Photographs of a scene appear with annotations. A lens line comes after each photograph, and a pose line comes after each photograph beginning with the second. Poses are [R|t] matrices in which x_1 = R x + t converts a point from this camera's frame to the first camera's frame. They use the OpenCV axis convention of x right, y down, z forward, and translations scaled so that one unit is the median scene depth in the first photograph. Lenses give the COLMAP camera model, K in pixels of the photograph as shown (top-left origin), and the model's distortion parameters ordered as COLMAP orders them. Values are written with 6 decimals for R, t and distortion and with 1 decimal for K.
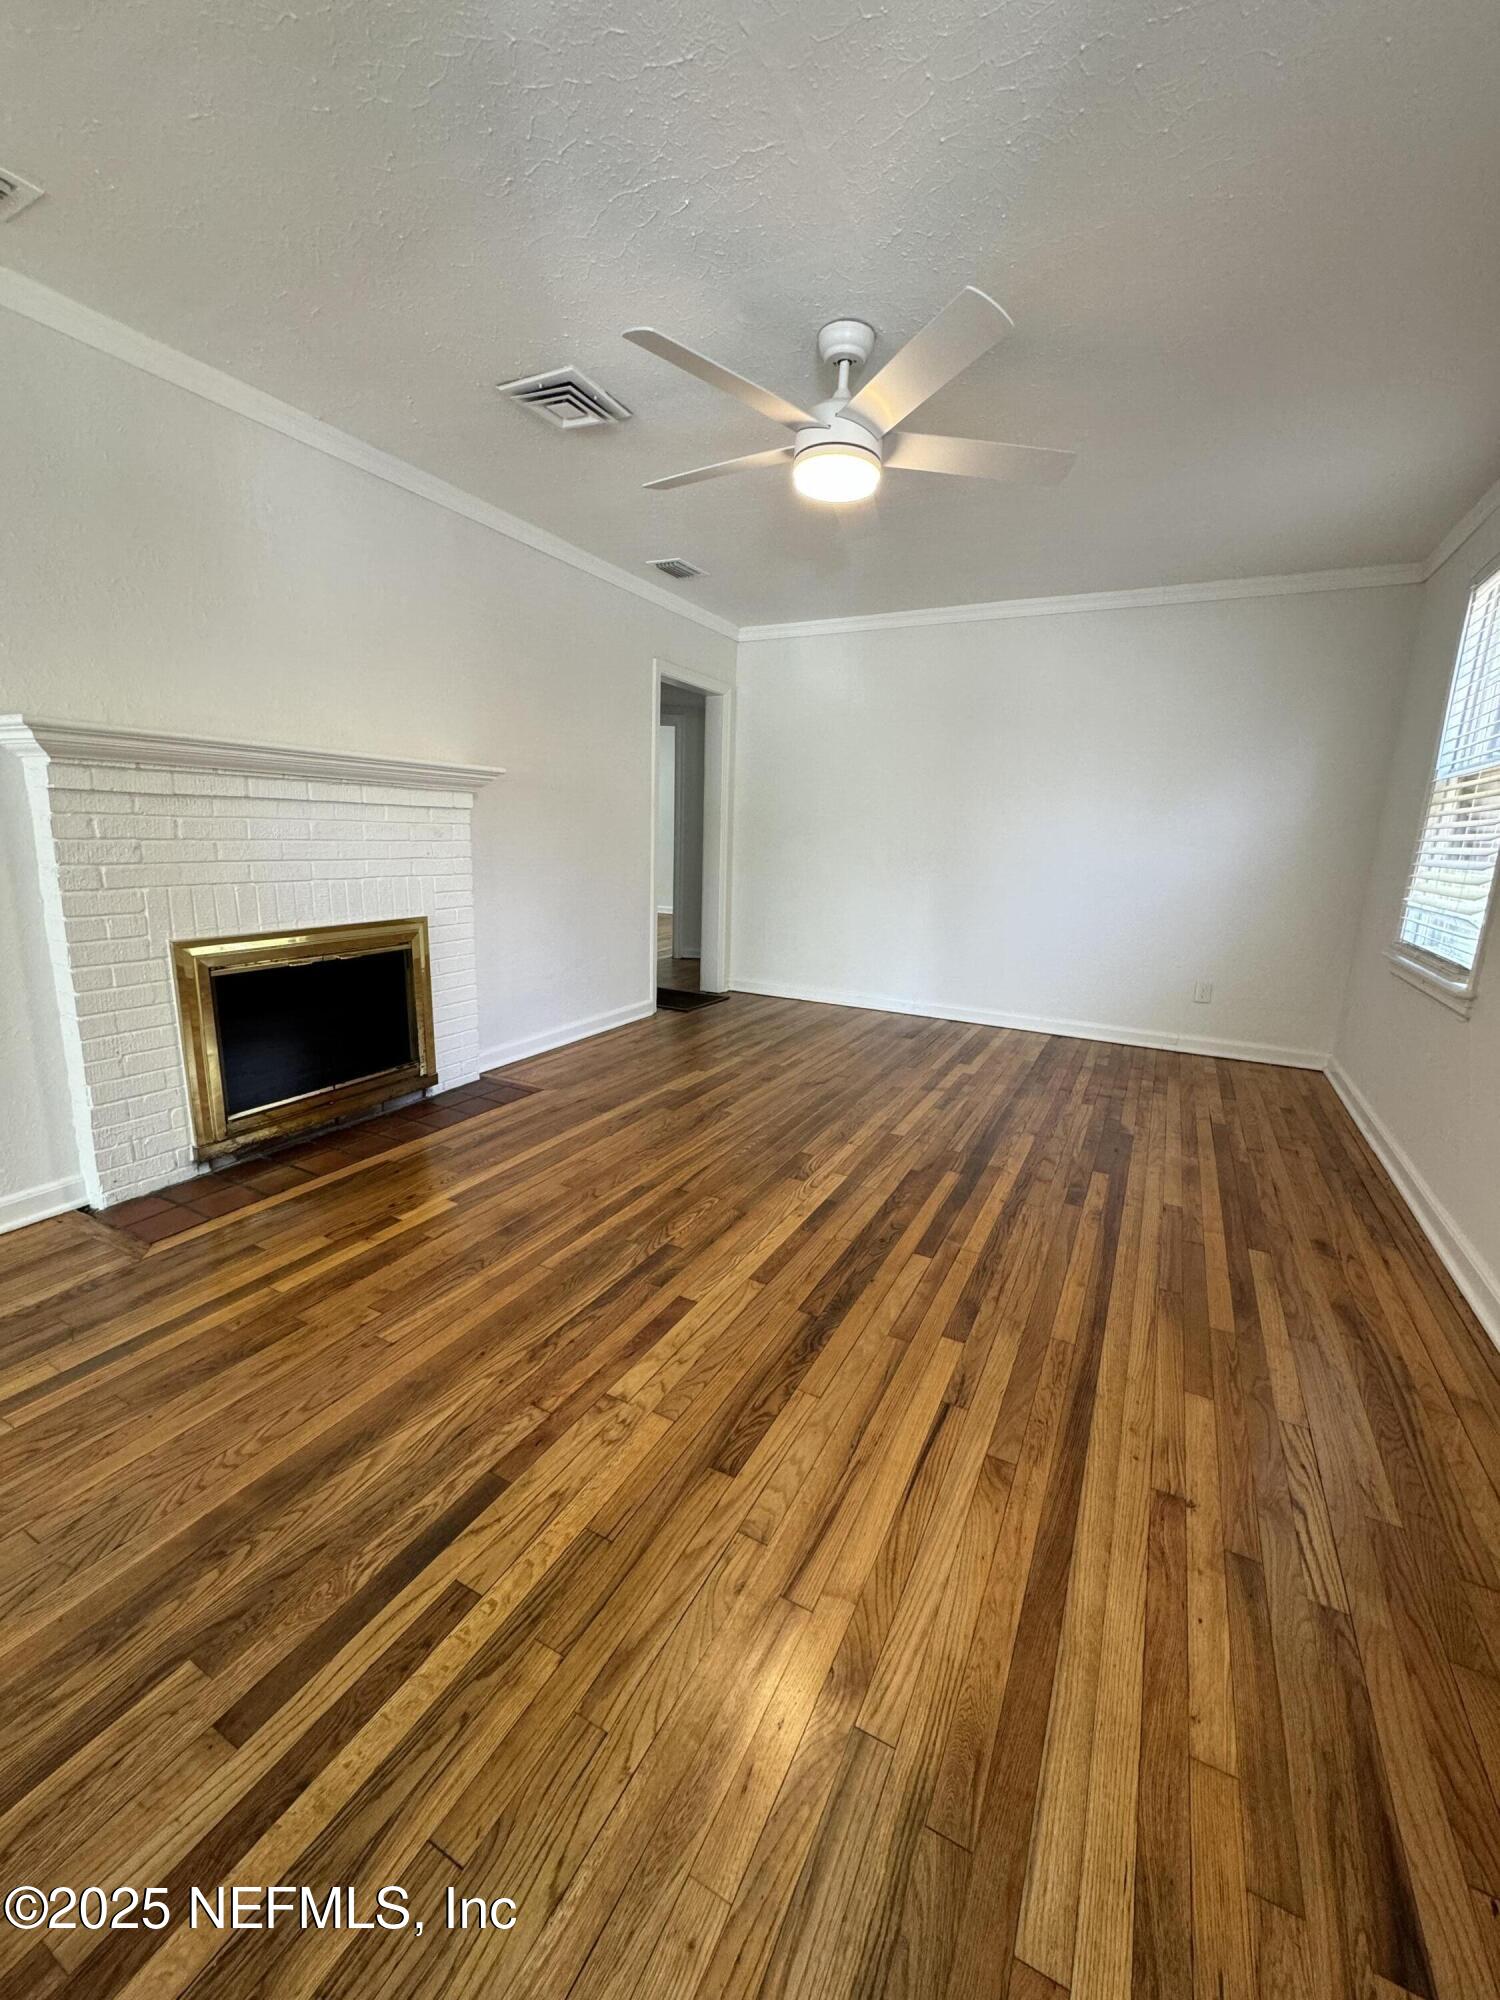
lens RADIAL K [[798.5, 0, 751.3], [0, 798.5, 999.0], [0, 0, 1]] dist [-0.002372, 0.000093]
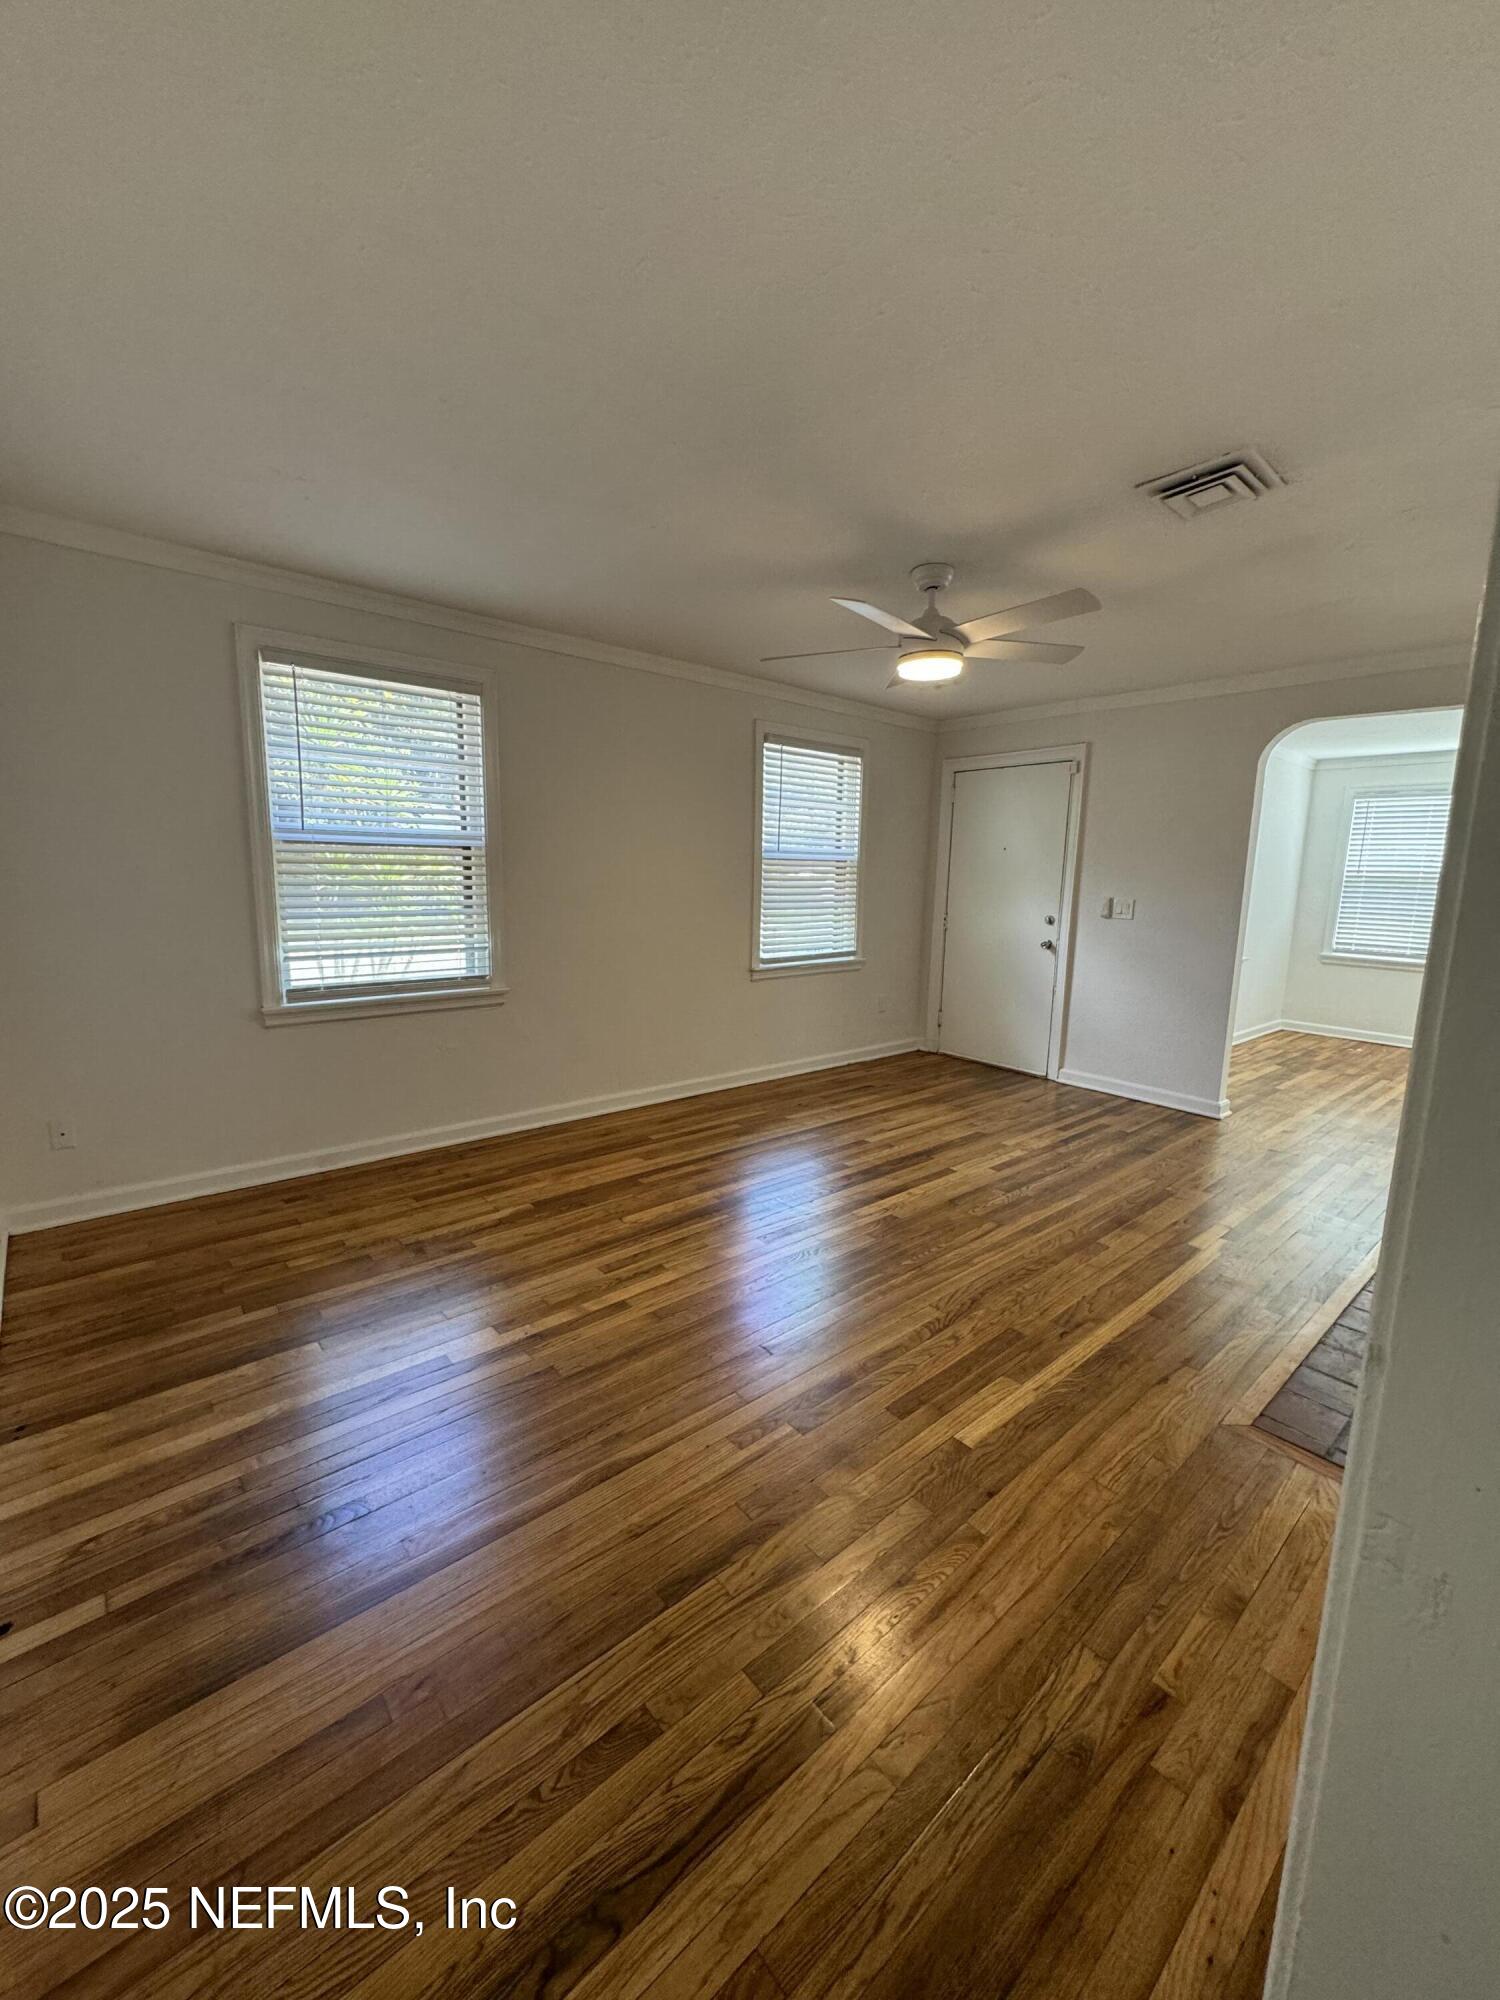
lens RADIAL K [[798.5, 0, 751.7], [0, 798.5, 998.0], [0, 0, 1]] dist [-0.002372, 0.000093]
pose [[-0.928471, -0.115411, 0.353017, -0.137540], [0.022294, 0.931461, 0.363157, -0.563649], [-0.370734, 0.345051, -0.862262, 2.206875]]
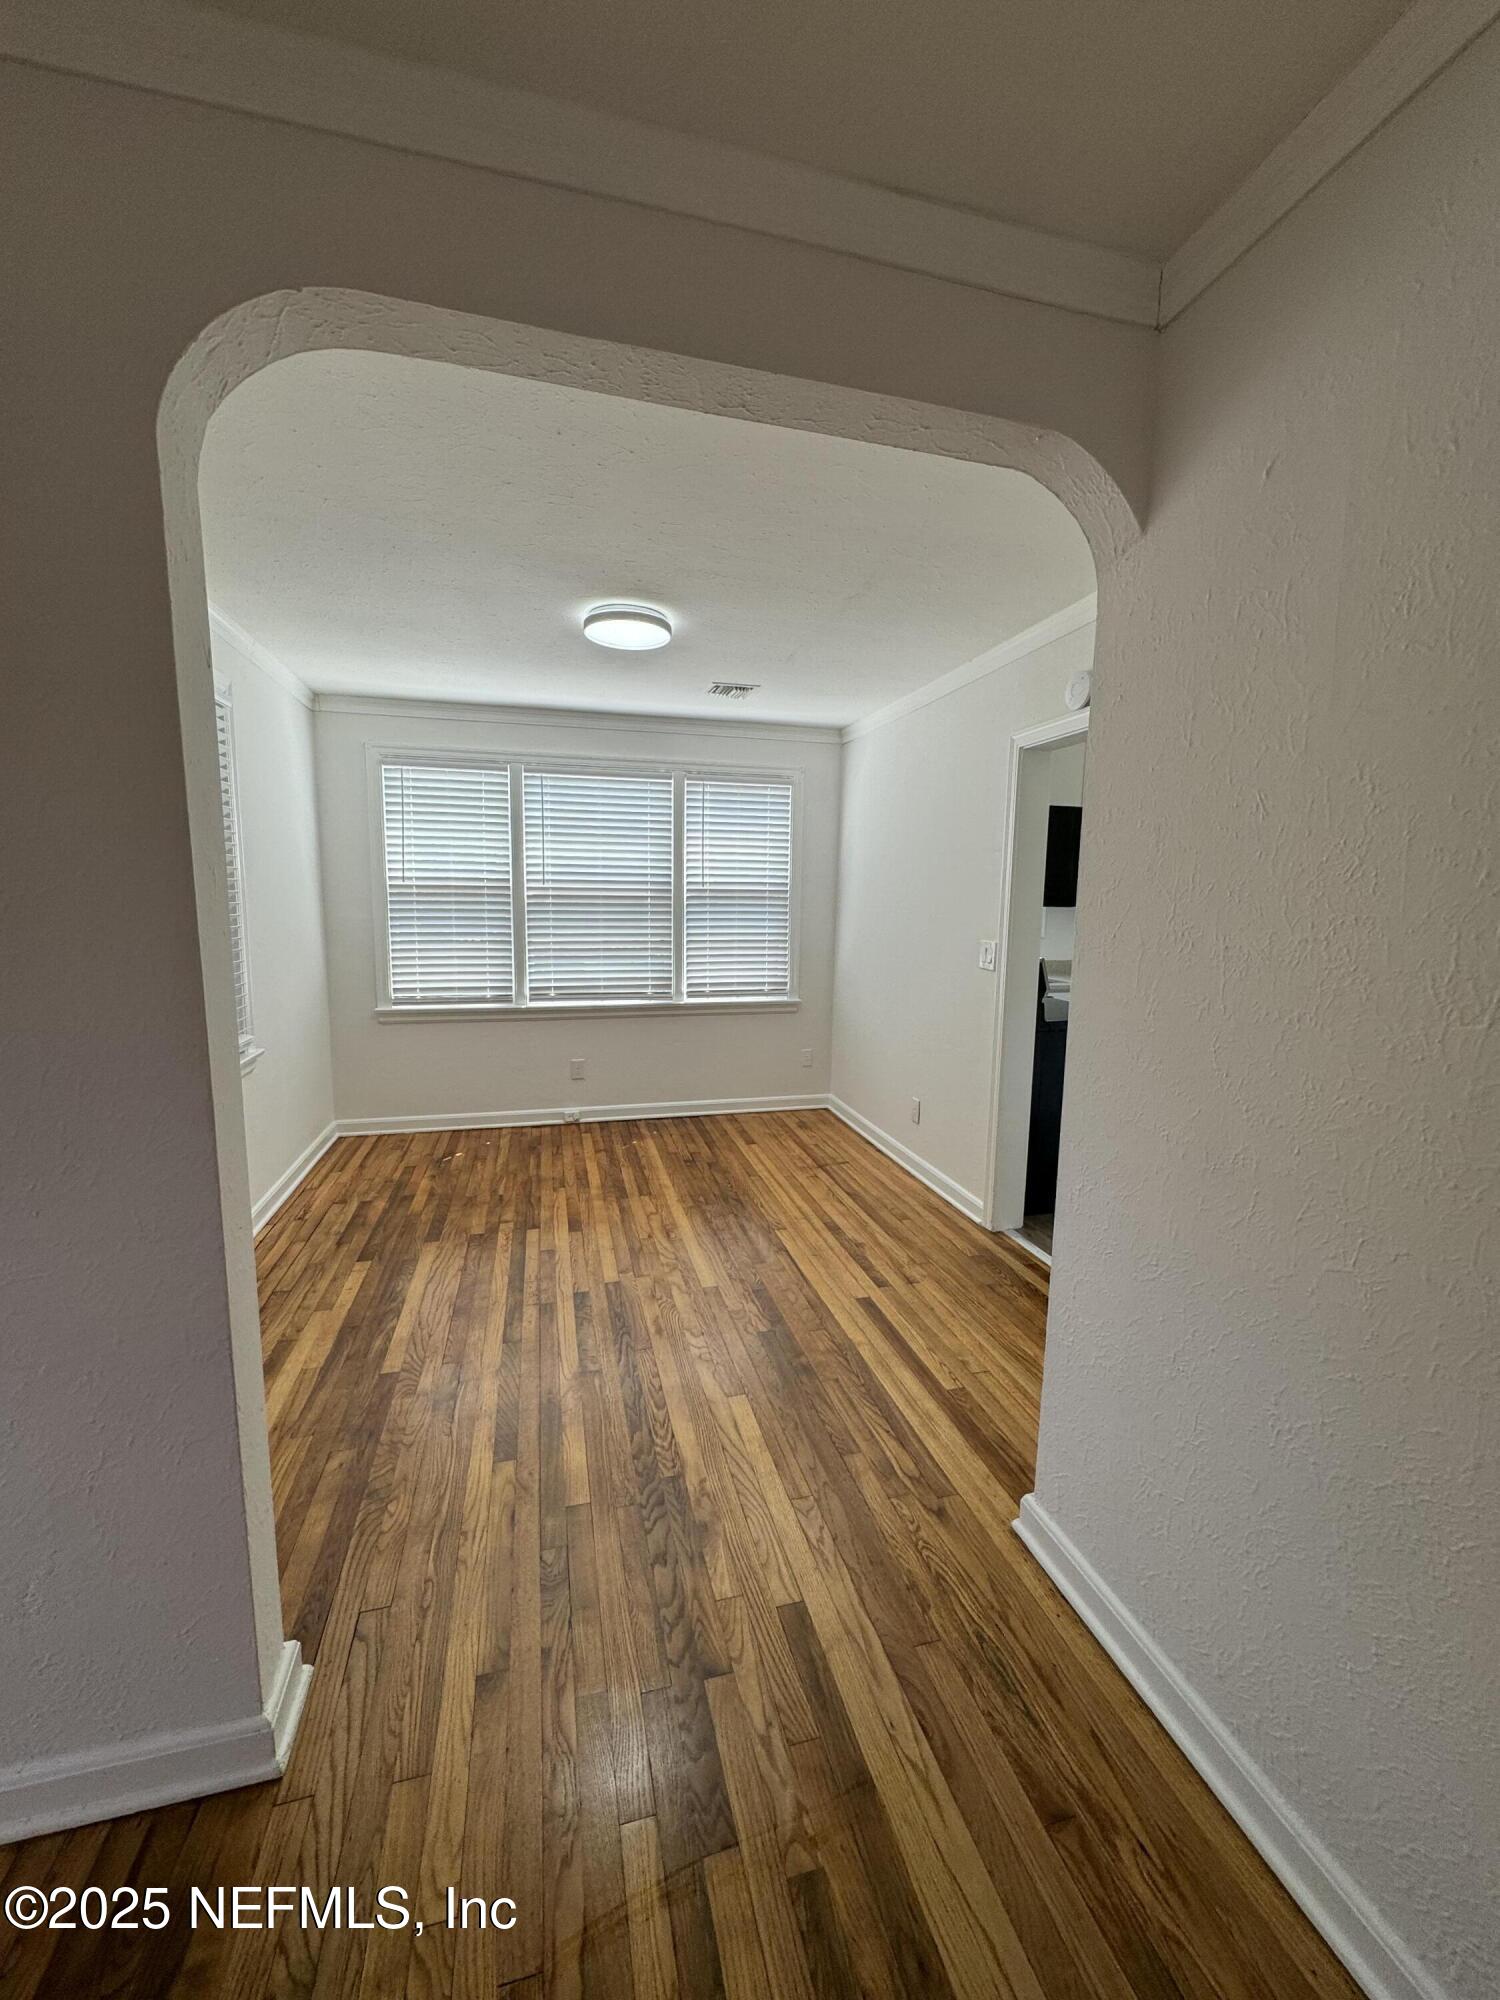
lens RADIAL K [[798.5, 0, 758.0], [0, 798.5, 997.7], [0, 0, 1]] dist [-0.002372, 0.000093]
pose [[-0.735651, 0.043392, -0.675970, -0.435211], [-0.180270, 0.949414, 0.257130, -0.257894], [0.652933, 0.311015, -0.690615, 0.666769]]
